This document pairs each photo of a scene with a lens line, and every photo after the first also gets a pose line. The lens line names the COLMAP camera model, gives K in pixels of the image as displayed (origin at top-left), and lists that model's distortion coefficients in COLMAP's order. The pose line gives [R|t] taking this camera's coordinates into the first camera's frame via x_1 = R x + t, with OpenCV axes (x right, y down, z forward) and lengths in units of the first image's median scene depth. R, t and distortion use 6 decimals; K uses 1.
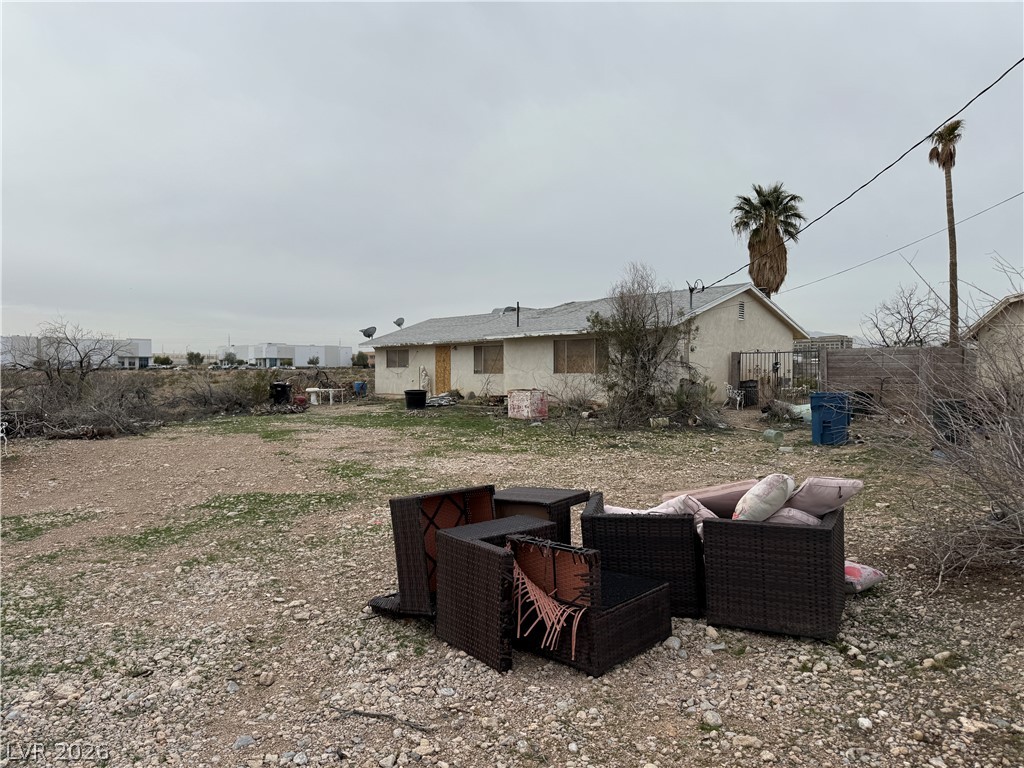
lens RADIAL K [[696.9, 0, 519.0], [0, 696.9, 387.4], [0, 0, 1]] dist [0.085766, -0.114241]
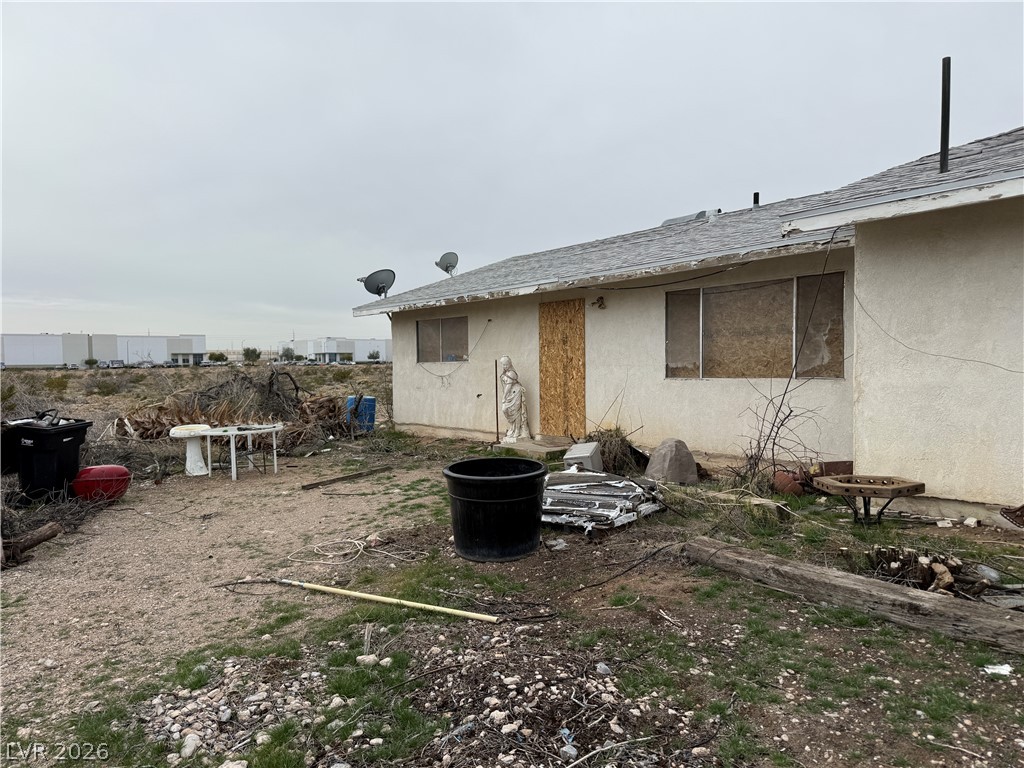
lens RADIAL K [[696.9, 0, 519.0], [0, 696.9, 387.4], [0, 0, 1]] dist [0.085766, -0.114241]
pose [[0.995789, -0.011333, -0.090970, -0.084668], [0.012379, 0.999863, 0.010953, -0.016160], [0.090834, -0.012033, 0.995793, 0.552151]]
